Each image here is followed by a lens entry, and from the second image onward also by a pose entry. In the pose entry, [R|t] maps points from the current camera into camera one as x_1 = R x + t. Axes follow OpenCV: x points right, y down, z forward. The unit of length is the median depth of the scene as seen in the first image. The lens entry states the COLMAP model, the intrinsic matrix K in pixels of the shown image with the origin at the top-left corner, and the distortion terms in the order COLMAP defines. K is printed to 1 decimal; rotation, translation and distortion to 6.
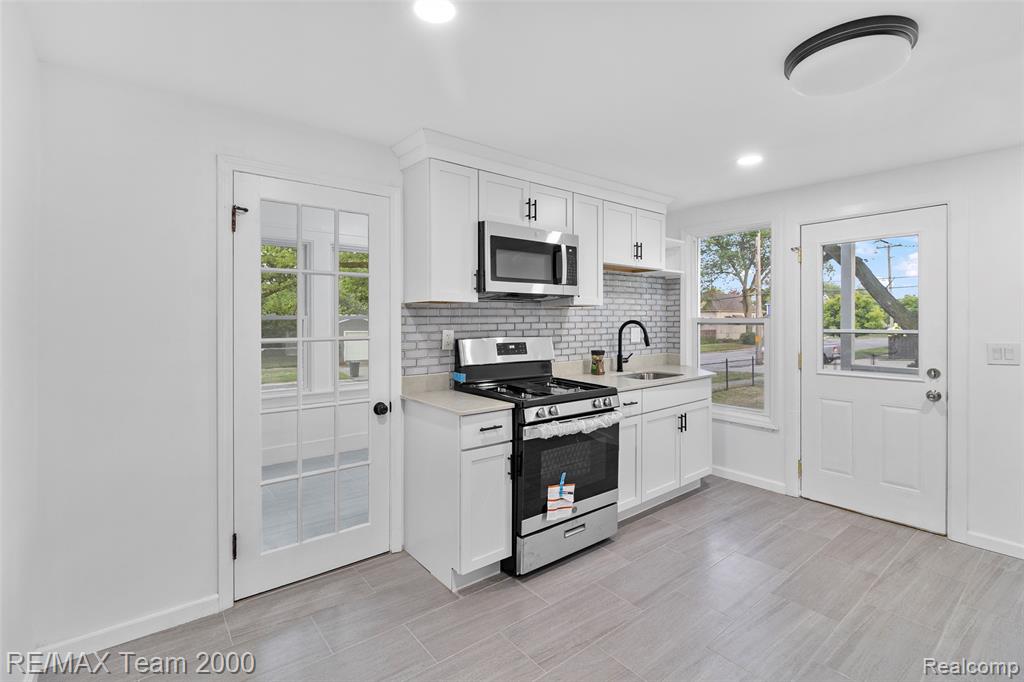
lens RADIAL K [[471.7, 0, 515.6], [0, 471.7, 321.1], [0, 0, 1]] dist [-0.000240, -0.000649]
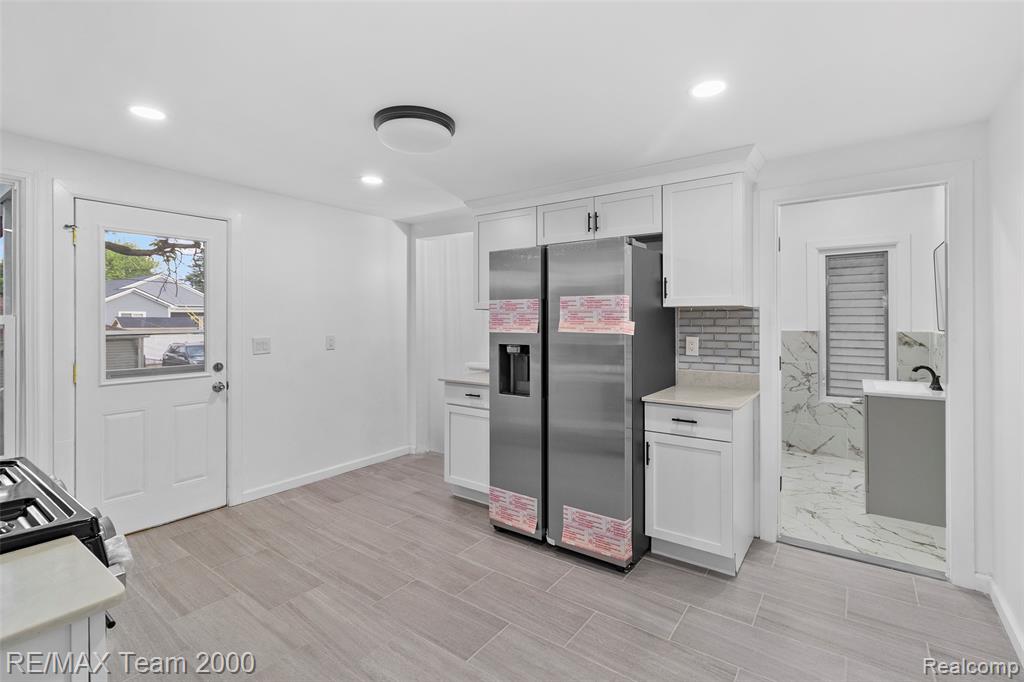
lens RADIAL K [[471.7, 0, 515.6], [0, 471.7, 321.1], [0, 0, 1]] dist [-0.000240, -0.000649]
pose [[-0.253854, -0.006695, 0.967219, -0.395427], [0.003319, 0.999964, 0.007793, -0.005876], [-0.967237, 0.005188, -0.253822, 0.613065]]
